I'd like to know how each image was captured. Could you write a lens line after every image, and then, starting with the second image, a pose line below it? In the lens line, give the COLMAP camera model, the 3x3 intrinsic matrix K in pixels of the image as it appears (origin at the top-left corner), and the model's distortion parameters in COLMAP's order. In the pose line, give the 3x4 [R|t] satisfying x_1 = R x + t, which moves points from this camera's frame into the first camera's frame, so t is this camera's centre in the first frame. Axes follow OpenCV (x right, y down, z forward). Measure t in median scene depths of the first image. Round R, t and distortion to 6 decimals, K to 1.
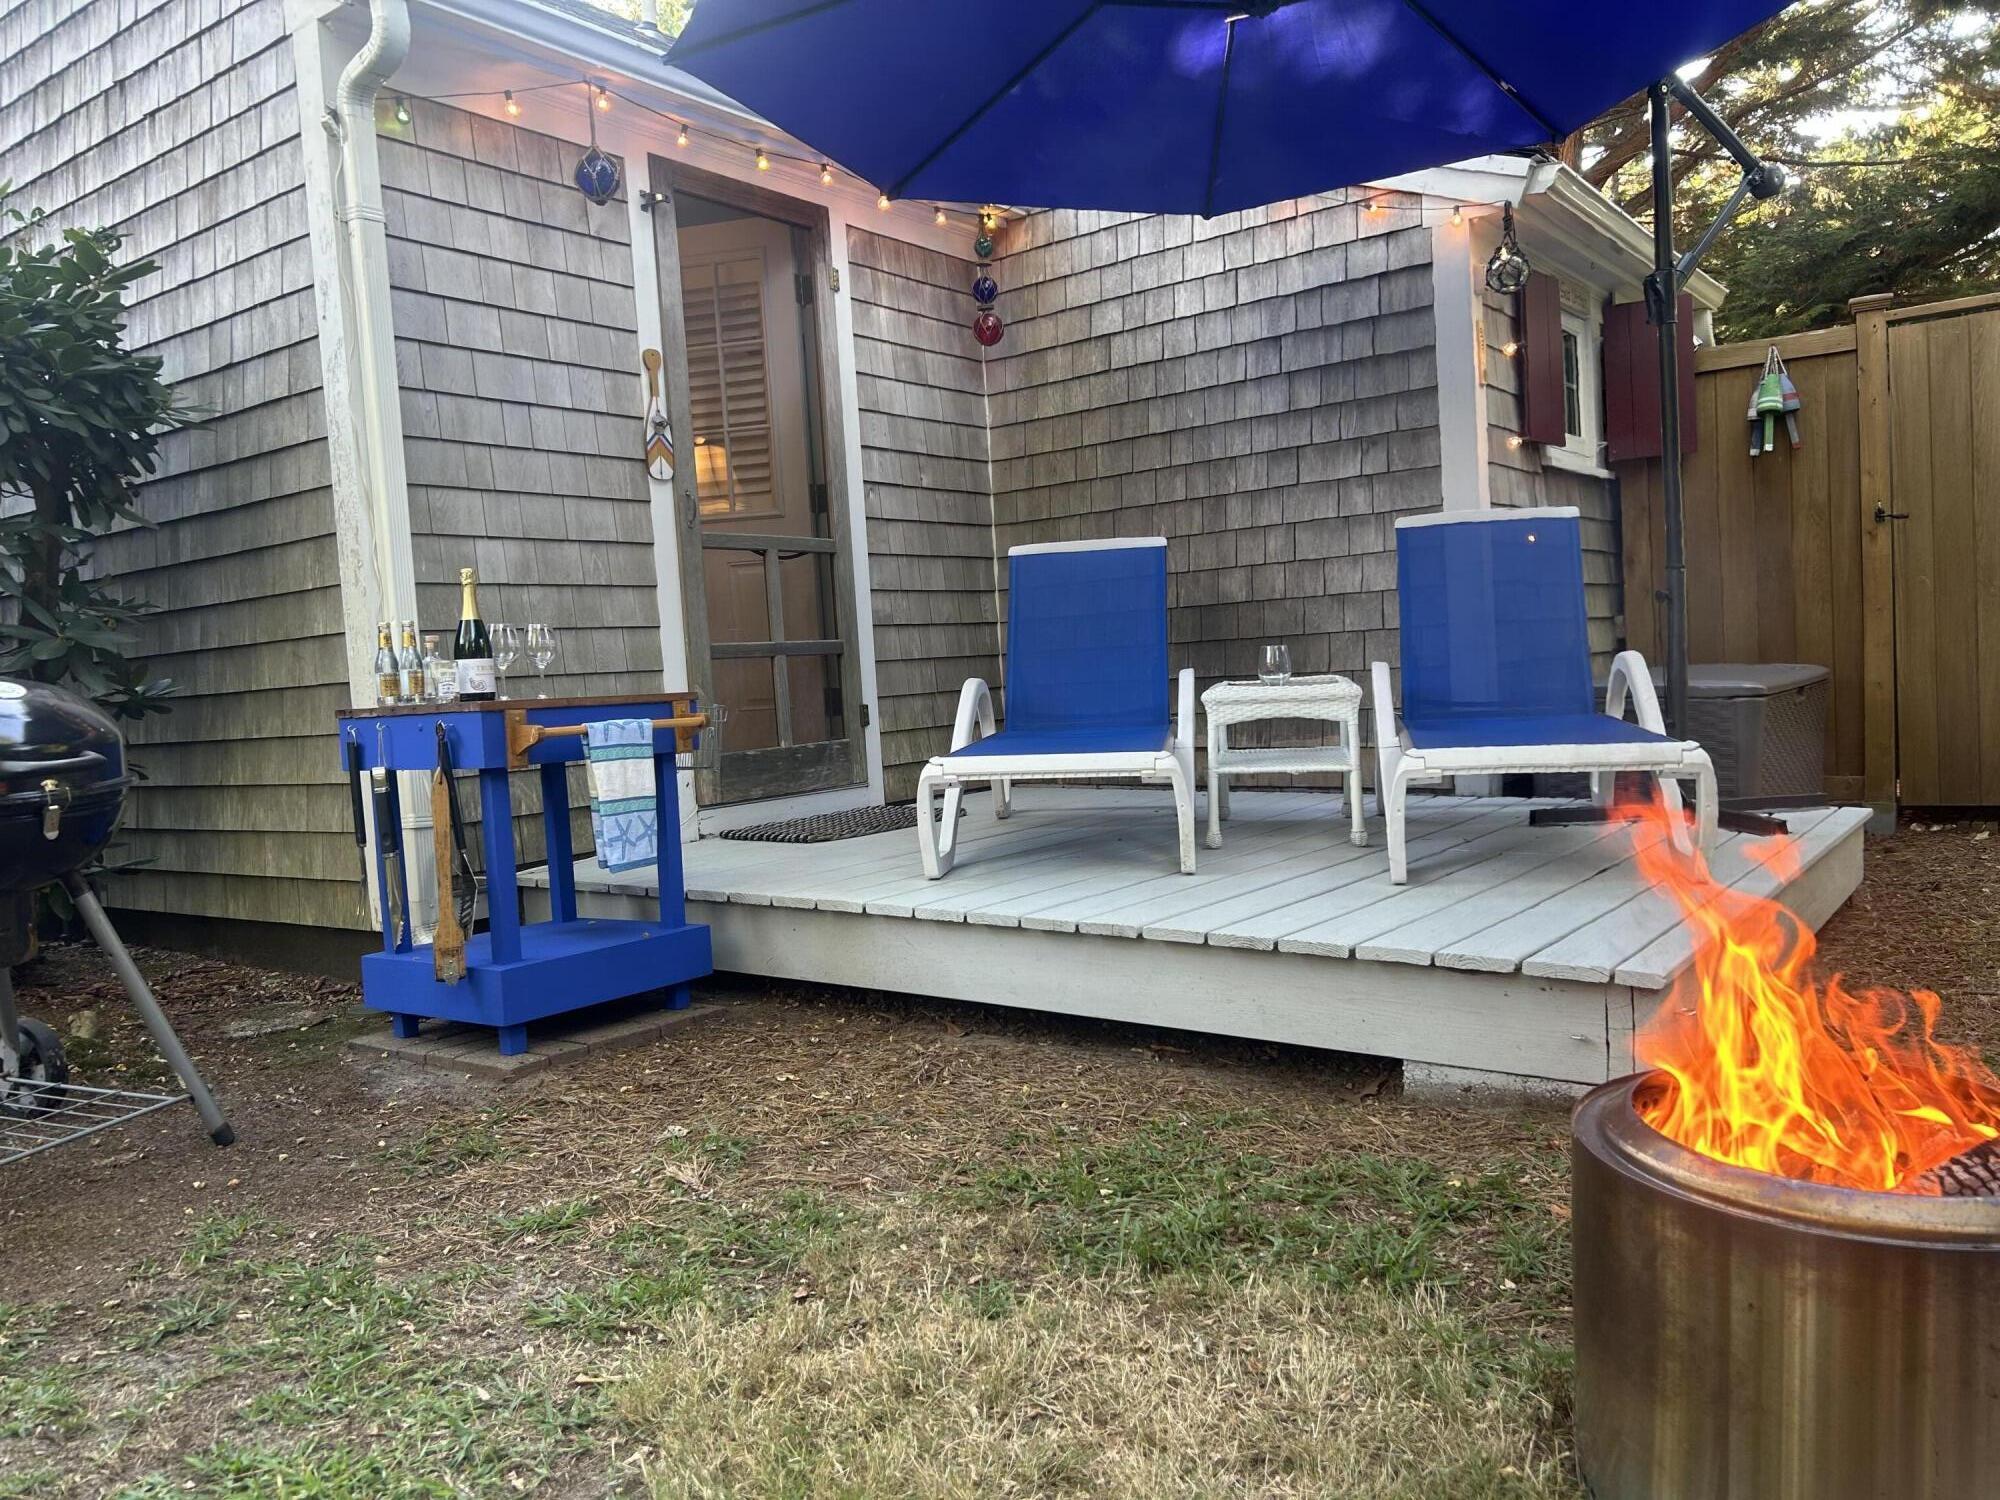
lens RADIAL K [[1520.3, 0, 1004.6], [0, 1520.3, 790.5], [0, 0, 1]] dist [-0.006132, -0.004335]
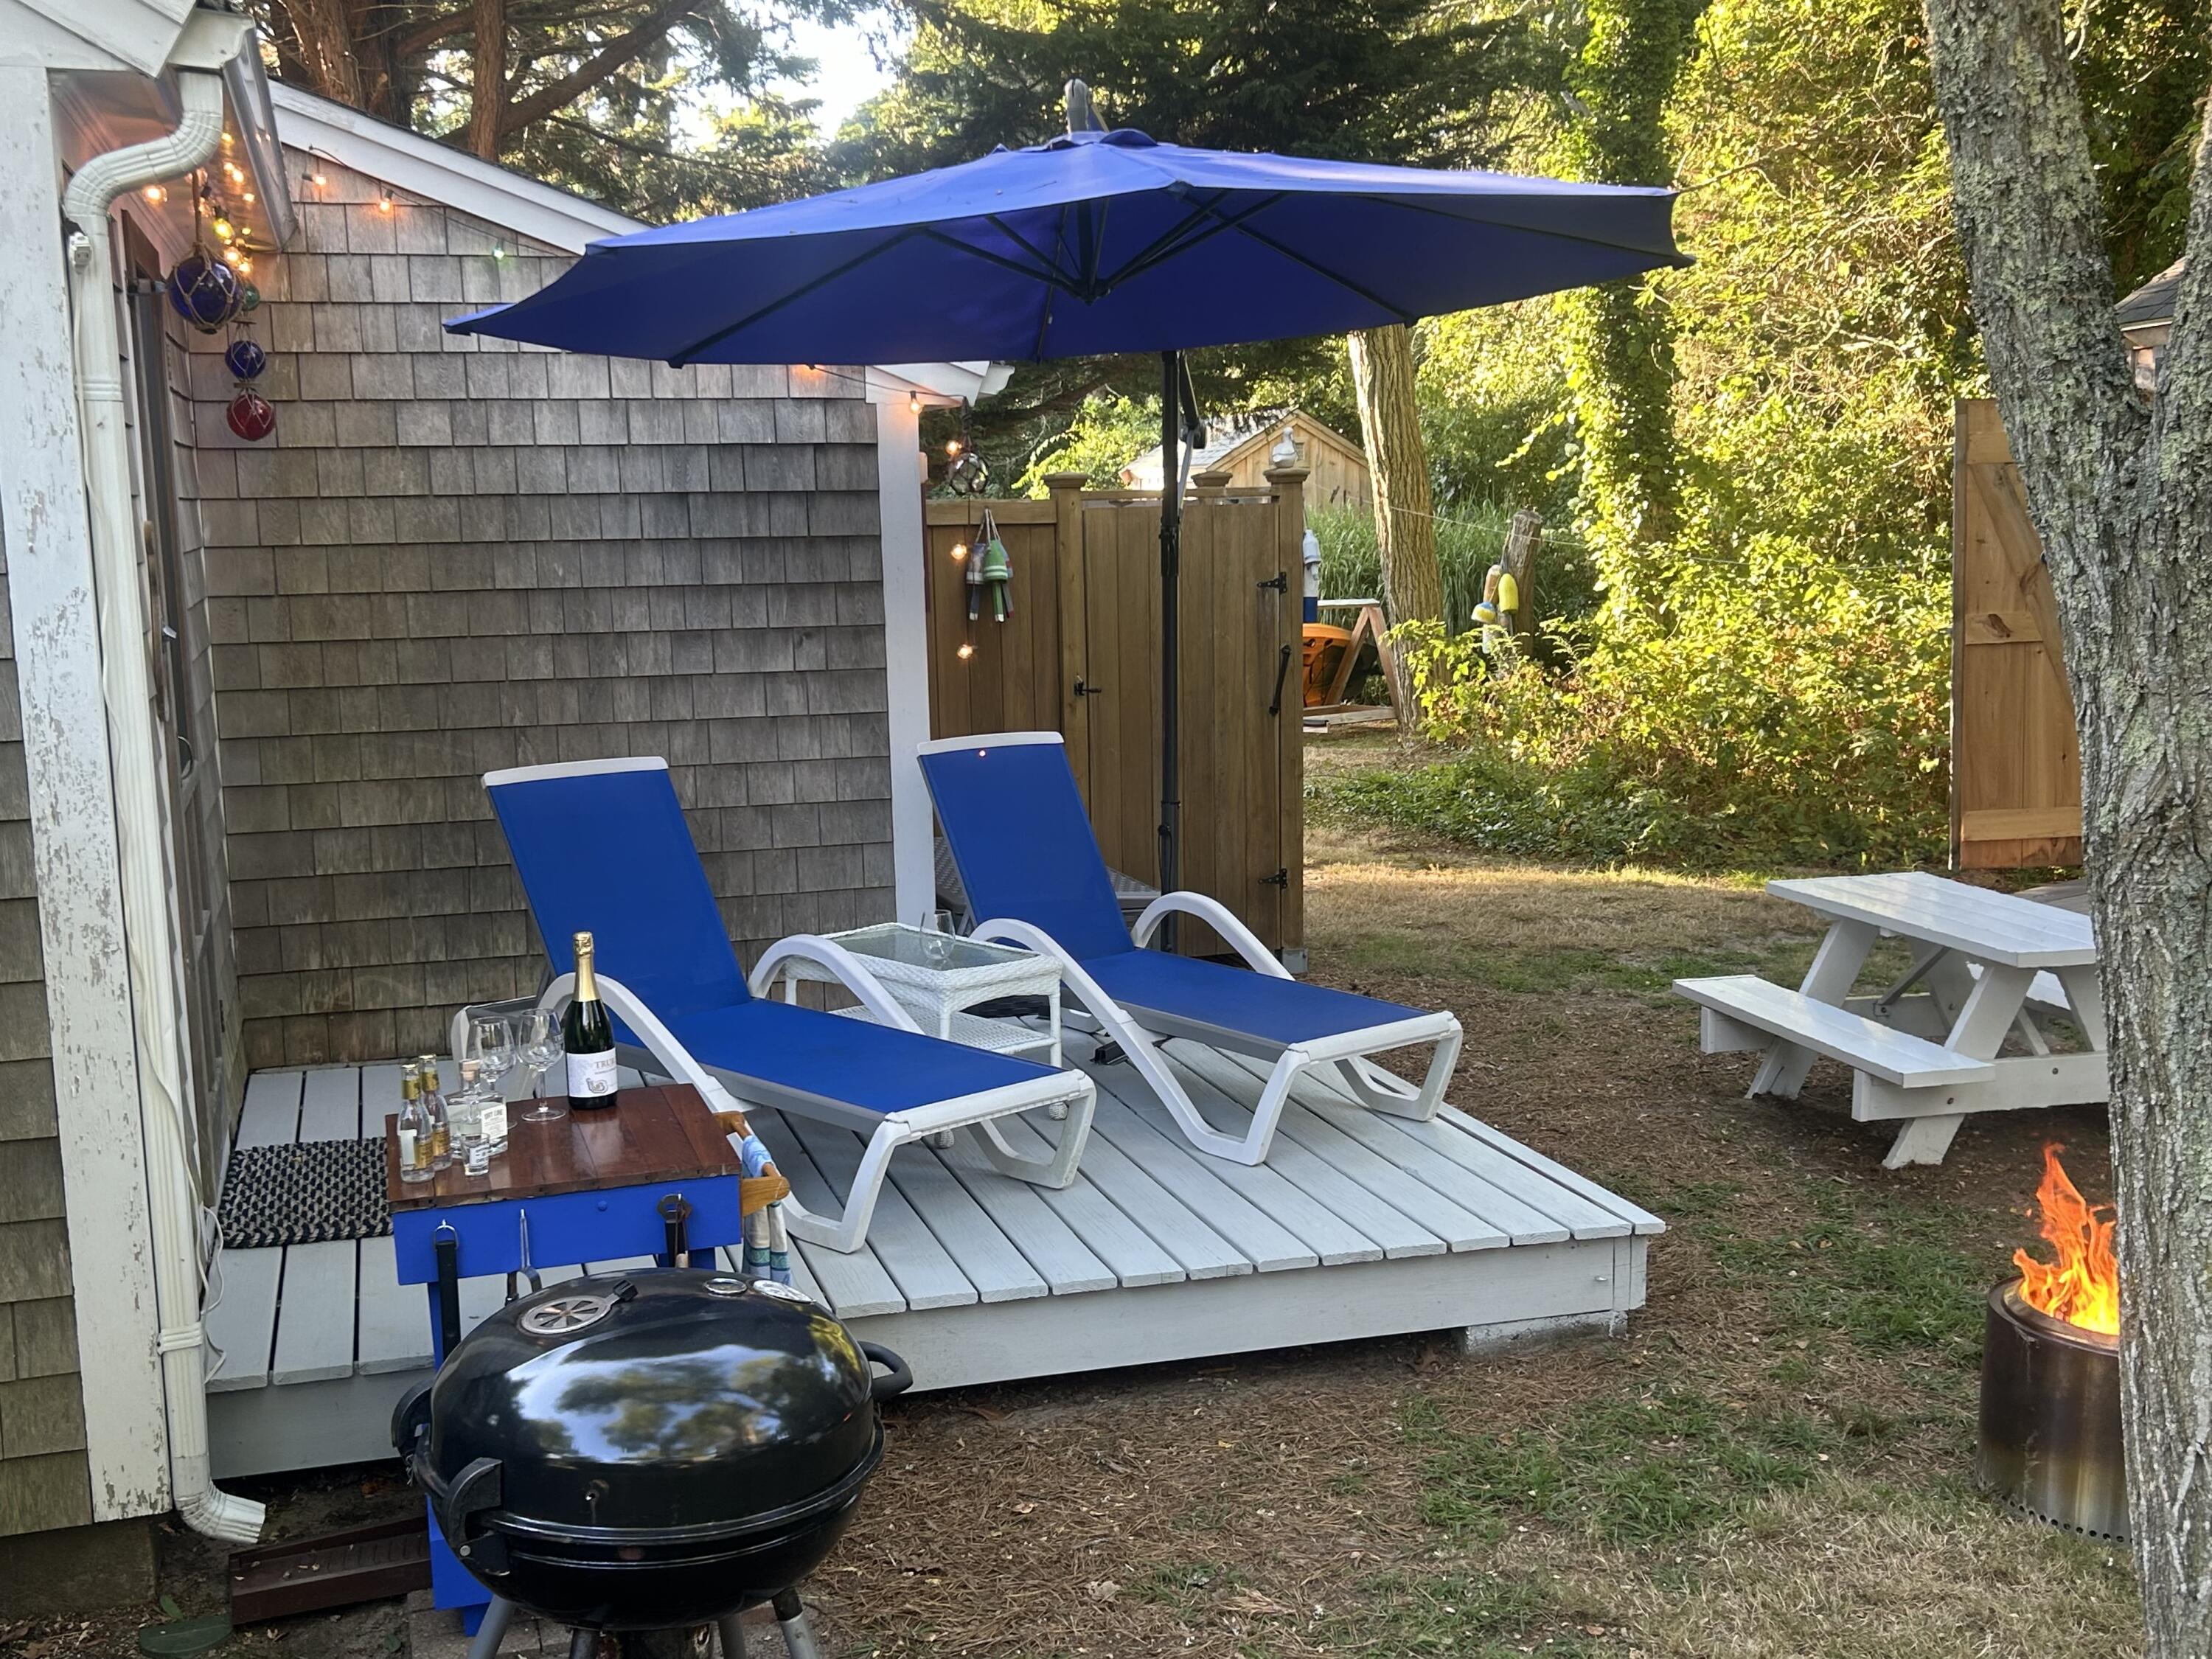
lens RADIAL K [[2280.7, 0, 1113.4], [0, 2280.7, 864.9], [0, 0, 1]] dist [0.064202, -0.004765]
pose [[0.572158, -0.075420, 0.816668, -0.707267], [0.044944, 0.997150, 0.060600, -0.161809], [-0.818911, 0.002032, 0.573917, 0.099430]]
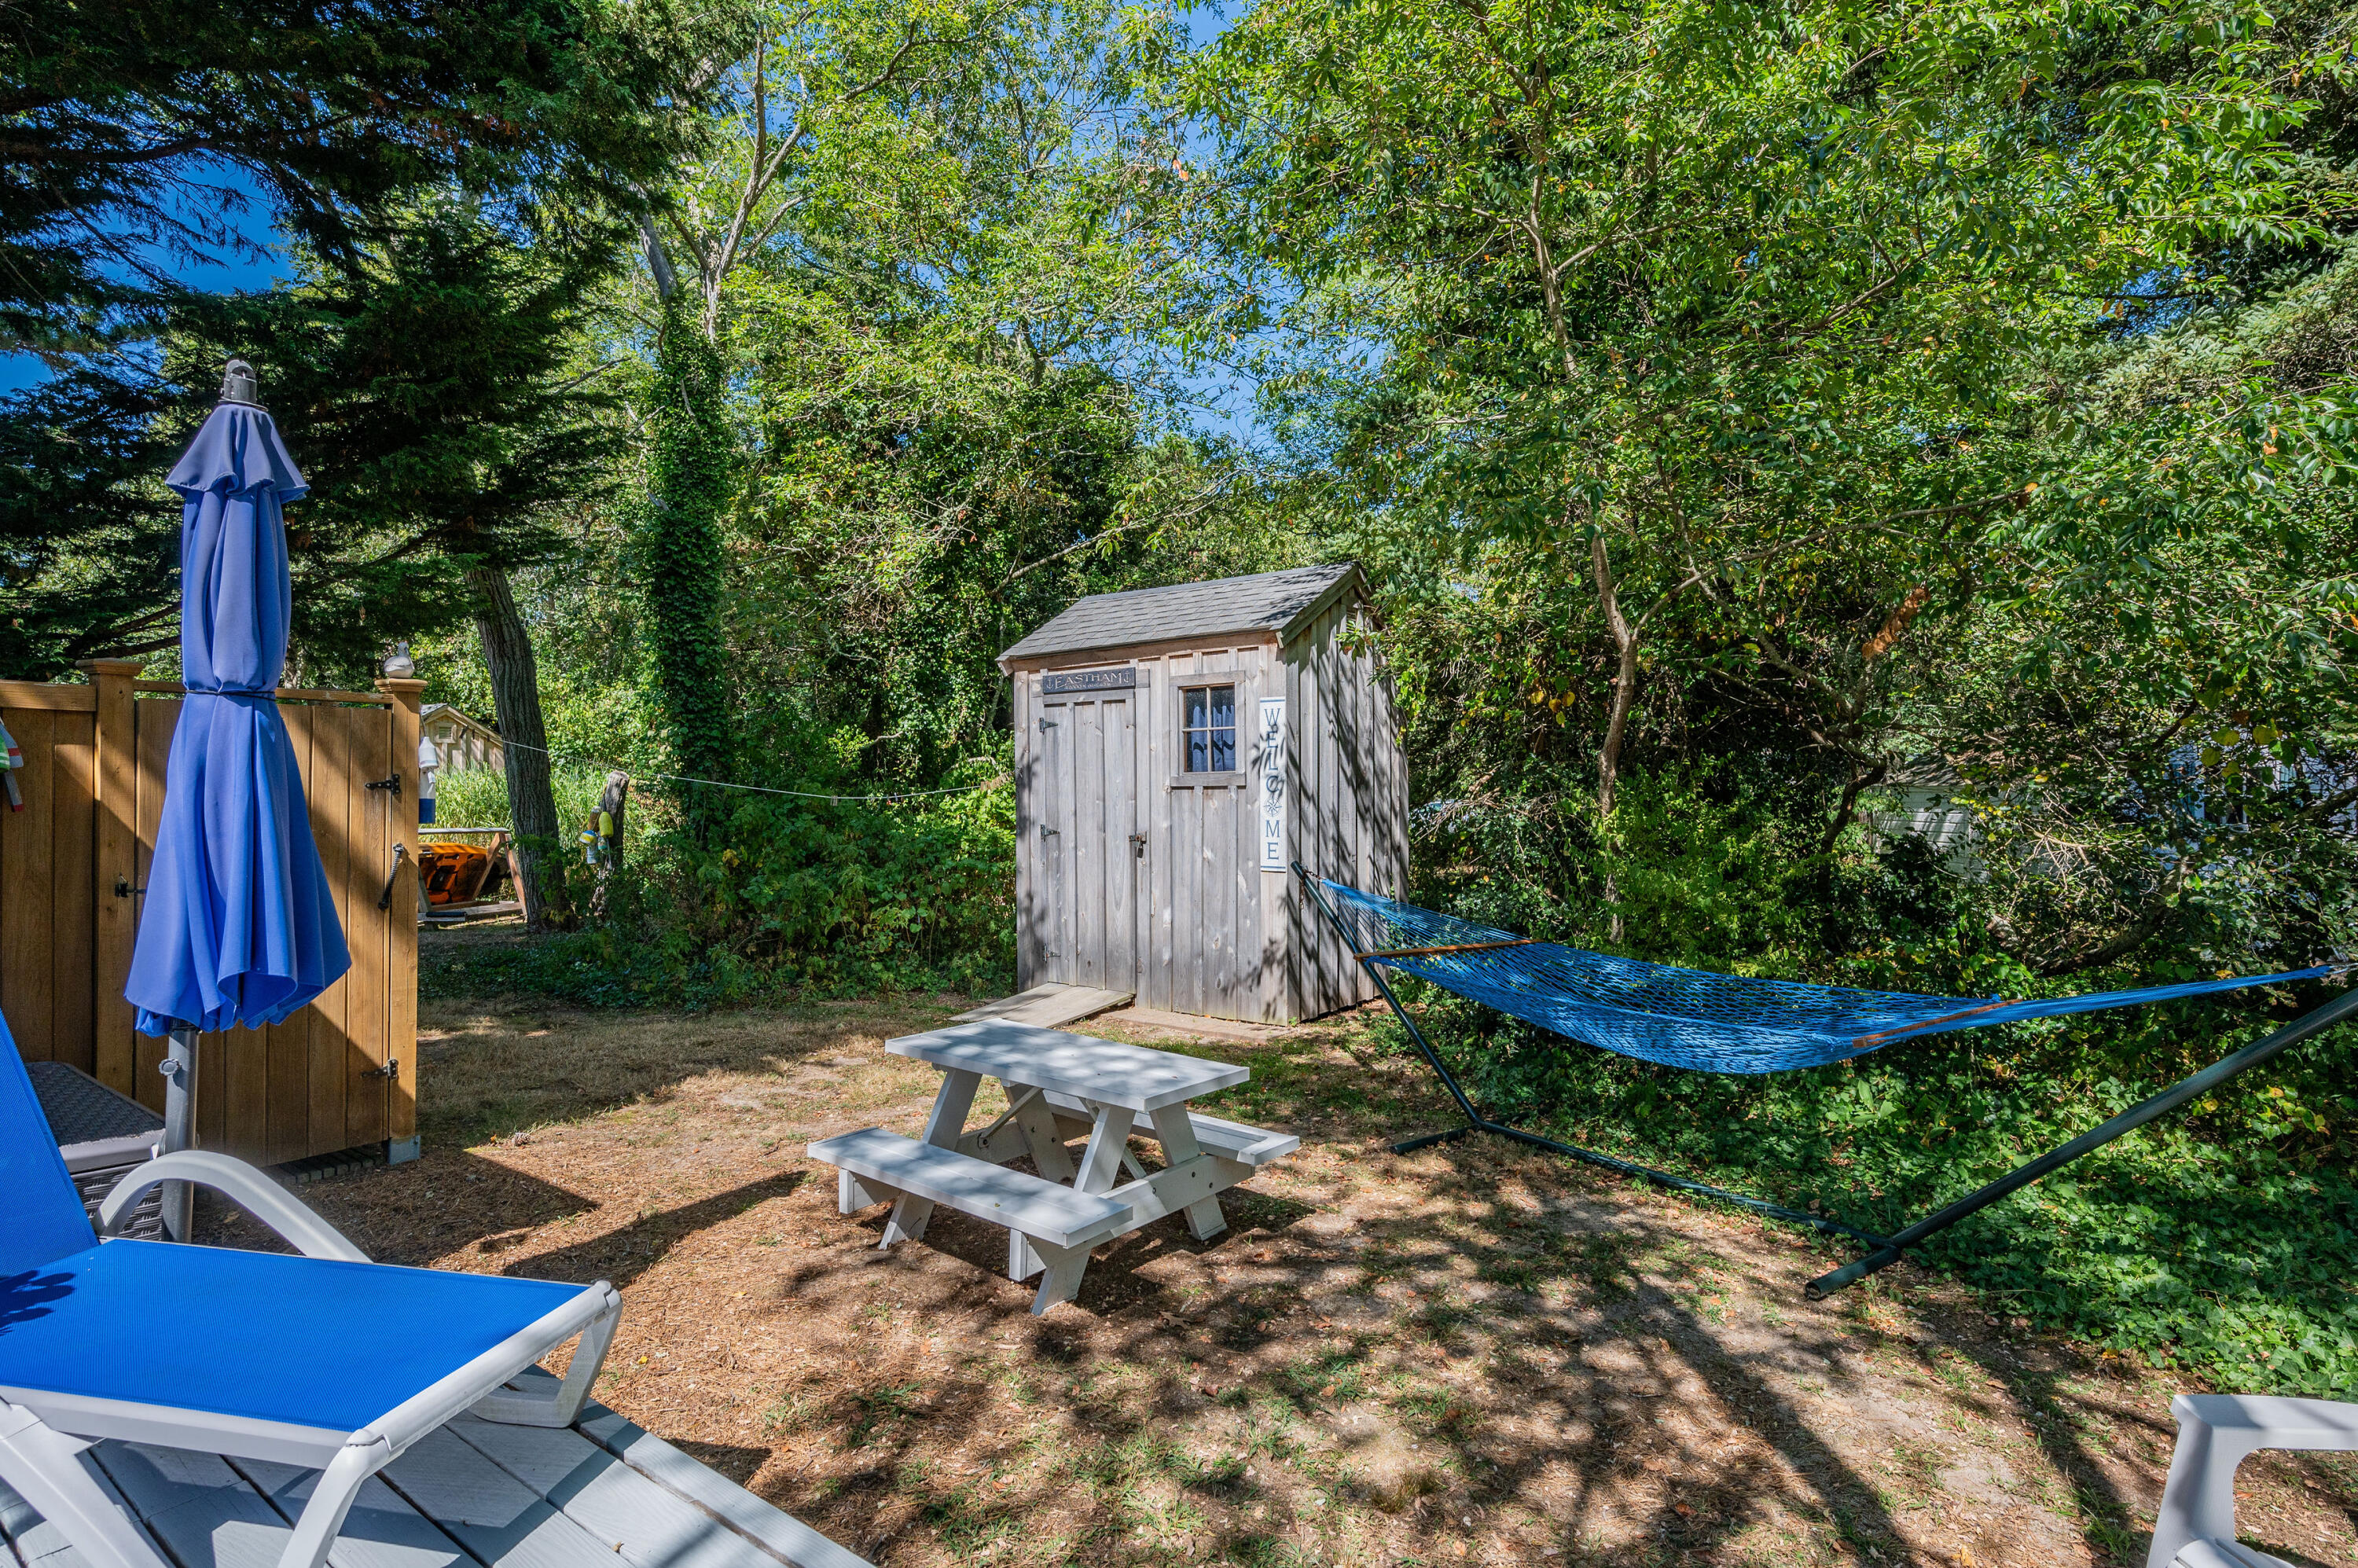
lens RADIAL K [[1148.6, 0, 1187.1], [0, 1148.6, 783.2], [0, 0, 1]] dist [0.000153, -0.000517]
pose [[-0.034445, 0.064850, 0.997300, -0.167802], [0.074739, 0.995265, -0.062136, -0.159668], [-0.996608, 0.072397, -0.039129, 0.377522]]
